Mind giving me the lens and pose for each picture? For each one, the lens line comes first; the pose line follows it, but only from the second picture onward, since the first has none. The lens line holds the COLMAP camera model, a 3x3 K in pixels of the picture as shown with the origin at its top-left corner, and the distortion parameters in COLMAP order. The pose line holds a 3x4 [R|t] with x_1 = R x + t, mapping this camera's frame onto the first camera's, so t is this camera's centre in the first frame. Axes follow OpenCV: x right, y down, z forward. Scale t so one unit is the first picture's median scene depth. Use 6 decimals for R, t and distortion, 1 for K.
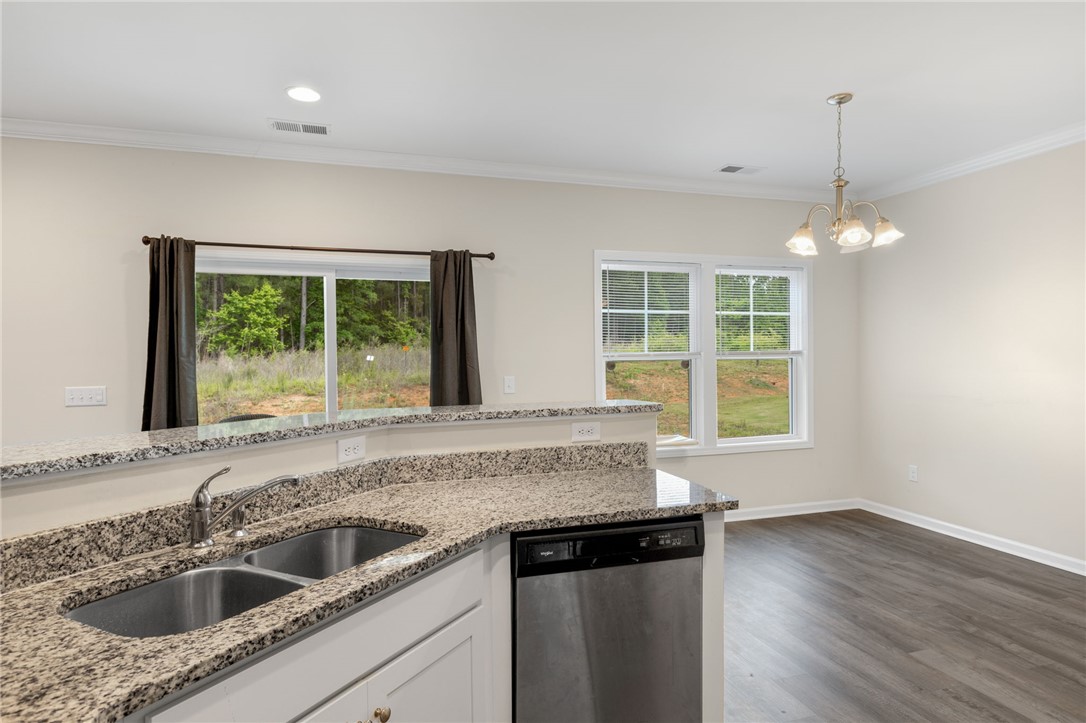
lens RADIAL K [[619.3, 0, 543.0], [0, 619.3, 361.5], [0, 0, 1]] dist [0.013295, -0.000115]
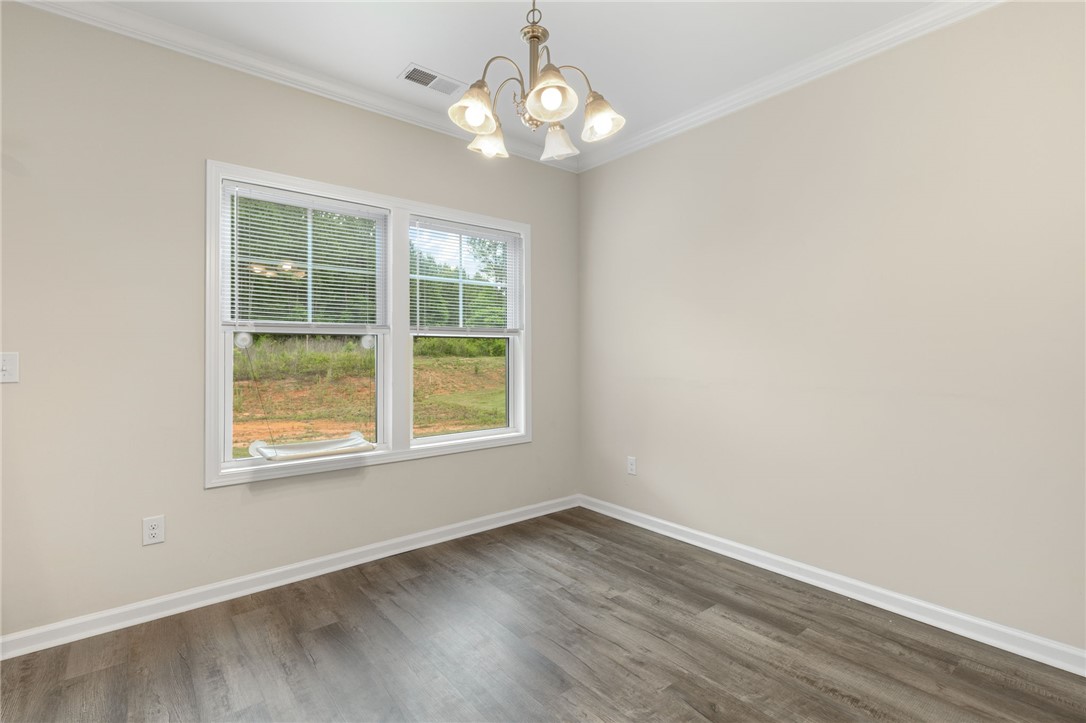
lens RADIAL K [[505.6, 0, 541.2], [0, 505.6, 348.2], [0, 0, 1]] dist [-0.000367, 0.000322]
pose [[0.931158, 0.008229, 0.364523, 0.242404], [0.000932, 0.999688, -0.024949, 0.034001], [-0.364614, 0.023571, 0.930860, 0.429478]]
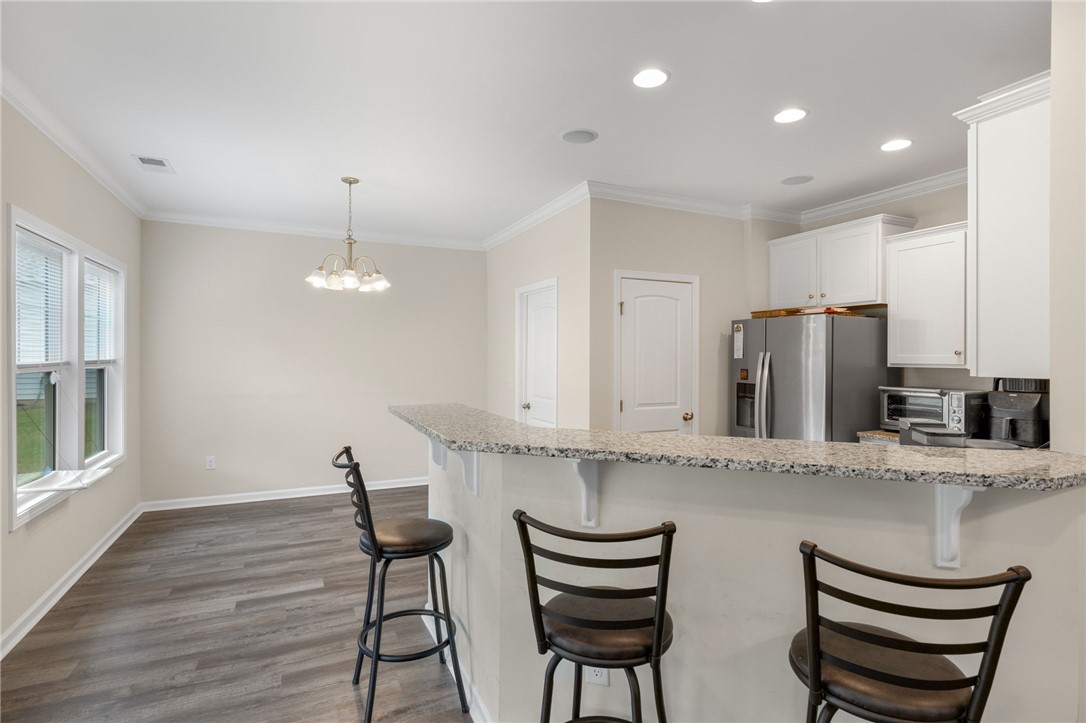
lens RADIAL K [[527.4, 0, 543.0], [0, 527.4, 361.5], [0, 0, 1]] dist [0.001125, 0.000249]
pose [[-0.131183, 0.005630, 0.991342, -0.589583], [0.005561, 0.999972, -0.004943, -0.009149], [-0.991343, 0.004864, -0.131211, 0.584630]]
